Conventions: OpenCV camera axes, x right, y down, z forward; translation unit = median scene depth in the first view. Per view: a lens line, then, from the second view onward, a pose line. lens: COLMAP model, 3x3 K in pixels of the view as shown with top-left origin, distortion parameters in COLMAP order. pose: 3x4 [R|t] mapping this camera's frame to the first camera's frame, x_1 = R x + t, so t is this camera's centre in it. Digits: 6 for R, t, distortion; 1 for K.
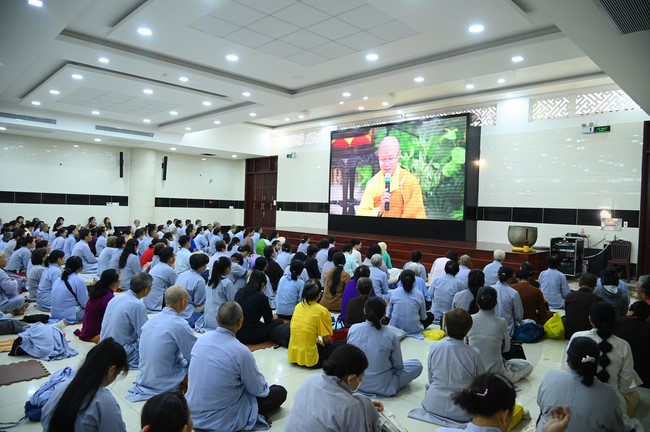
lens RADIAL K [[436.9, 0, 325.0], [0, 436.9, 216.0], [0, 0, 1]] dist [-0.045489, 0.005100]
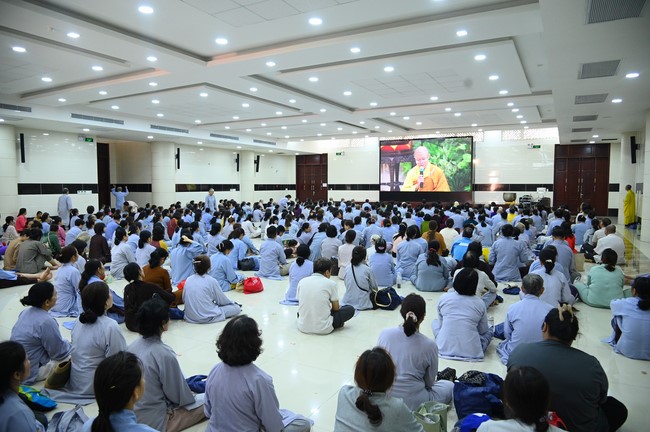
lens RADIAL K [[436.9, 0, 325.0], [0, 436.9, 216.0], [0, 0, 1]] dist [-0.045489, 0.005100]
pose [[0.959875, -0.054398, 0.275102, -0.715319], [0.039734, 0.997490, 0.058603, -0.016771], [-0.277599, -0.045321, 0.959627, -0.584357]]
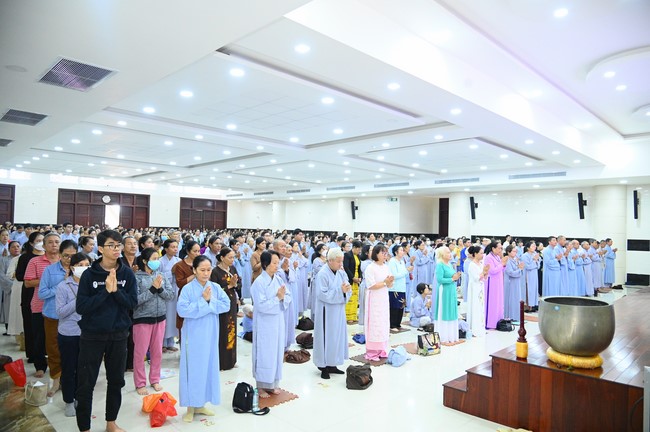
lens RADIAL K [[436.9, 0, 325.0], [0, 436.9, 216.0], [0, 0, 1]] dist [-0.045489, 0.005100]
pose [[-0.000565, -0.065291, -0.997866, 0.574622], [-0.043595, 0.996919, -0.065204, -0.010150], [0.999049, 0.043465, -0.003410, 0.512878]]
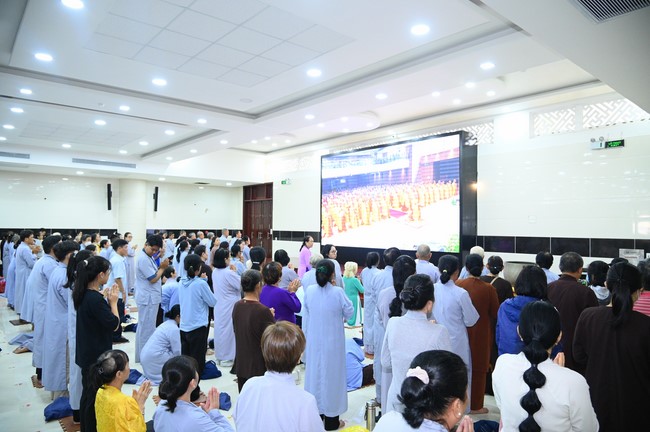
lens RADIAL K [[436.9, 0, 325.0], [0, 436.9, 216.0], [0, 0, 1]] dist [-0.045489, 0.005100]
pose [[0.997189, -0.025520, -0.070447, 0.092454], [0.022270, 0.998668, -0.046540, -0.023620], [0.071541, 0.044841, 0.996429, 0.085178]]
